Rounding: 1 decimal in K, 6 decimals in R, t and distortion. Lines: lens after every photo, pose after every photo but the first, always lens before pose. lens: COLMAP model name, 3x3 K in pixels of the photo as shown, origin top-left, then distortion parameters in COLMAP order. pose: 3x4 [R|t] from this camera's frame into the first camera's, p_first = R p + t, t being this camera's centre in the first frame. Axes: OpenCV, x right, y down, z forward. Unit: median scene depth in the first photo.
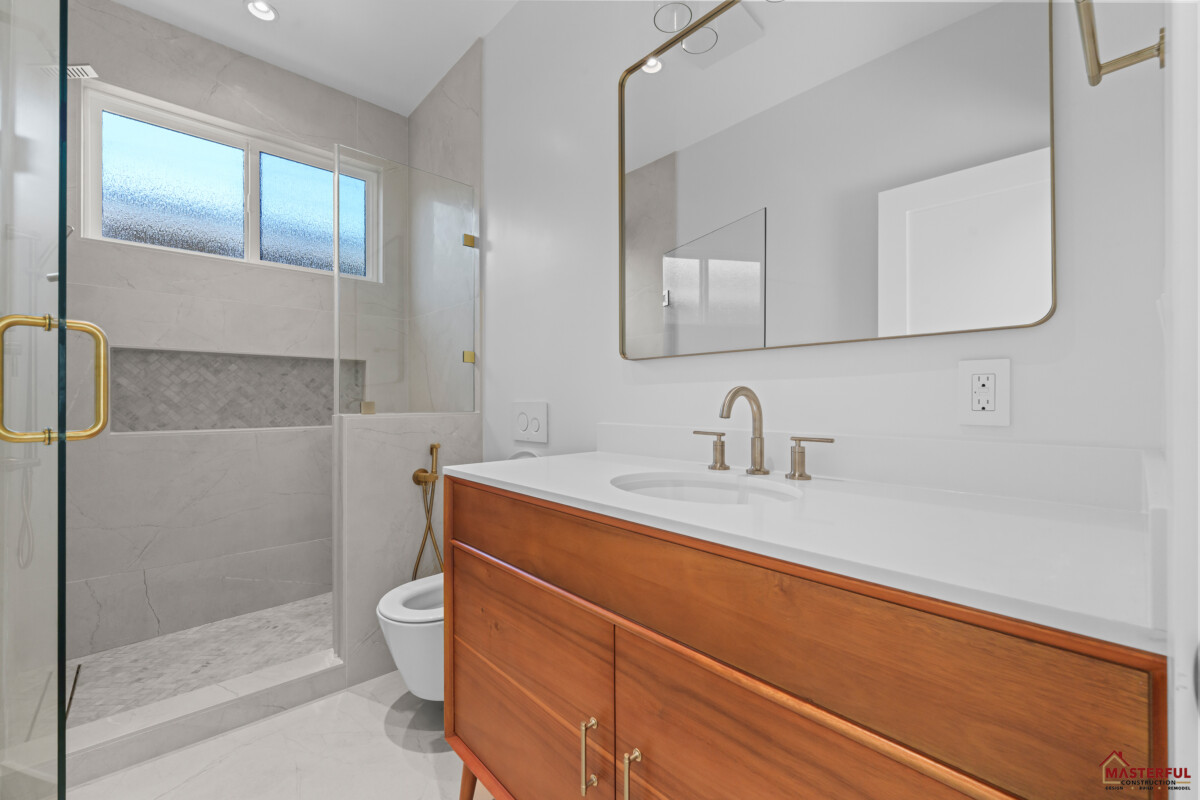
lens RADIAL K [[489.6, 0, 603.3], [0, 489.6, 399.4], [0, 0, 1]] dist [-0.000119, -0.000494]
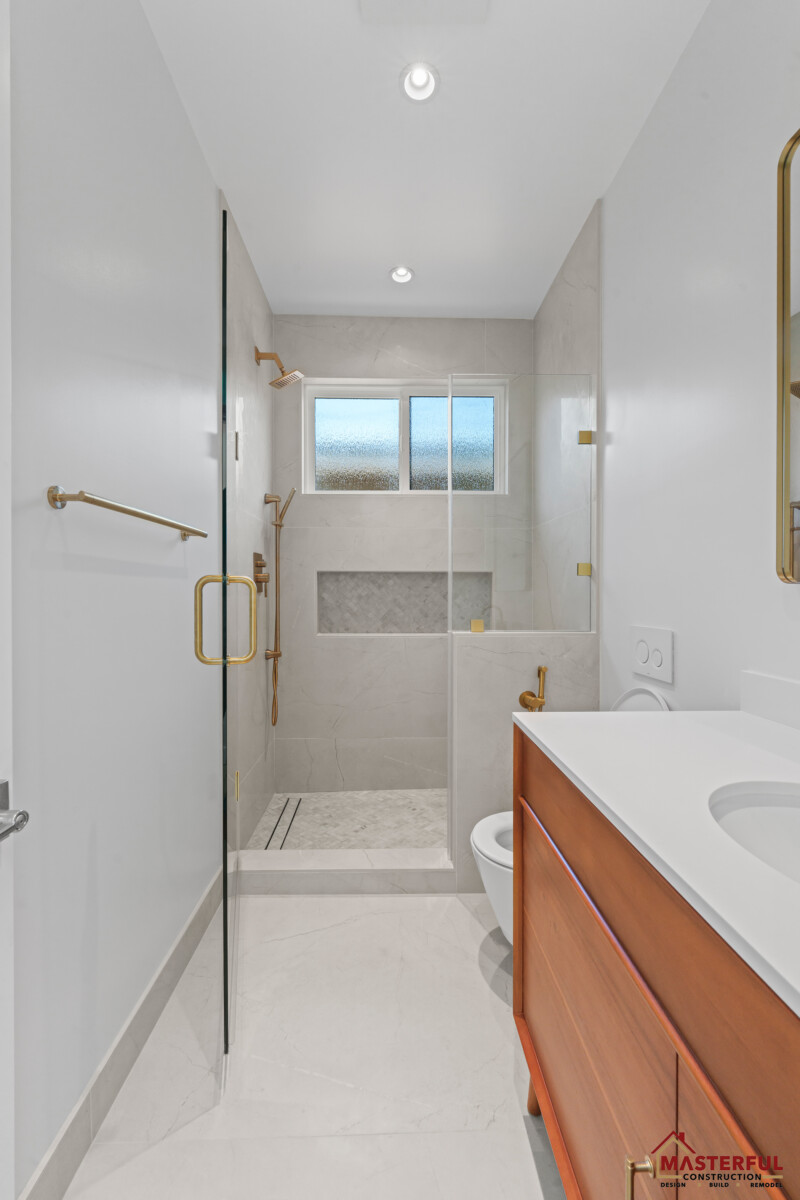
lens RADIAL K [[492.9, 0, 397.9], [0, 492.9, 596.0], [0, 0, 1]] dist [-0.000744, -0.000541]
pose [[0.749444, 0.007766, -0.662022, 0.065984], [-0.000431, 0.999937, 0.011242, -0.050919], [0.662068, -0.008140, 0.749400, 0.113875]]
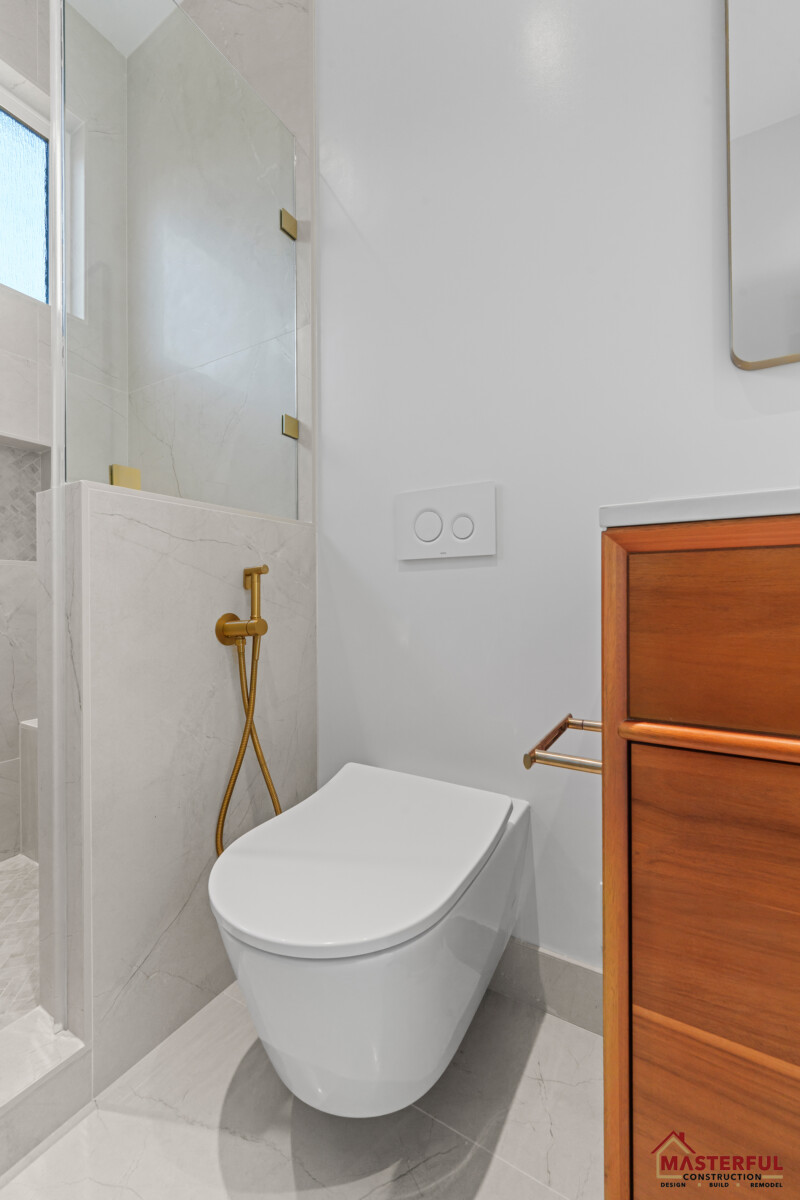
lens RADIAL K [[492.9, 0, 397.9], [0, 492.9, 596.0], [0, 0, 1]] dist [-0.000744, -0.000541]
pose [[0.959945, -0.002348, 0.280179, -0.331533], [0.002829, 0.999995, -0.001313, 0.118532], [-0.280175, 0.002053, 0.959947, 0.429452]]
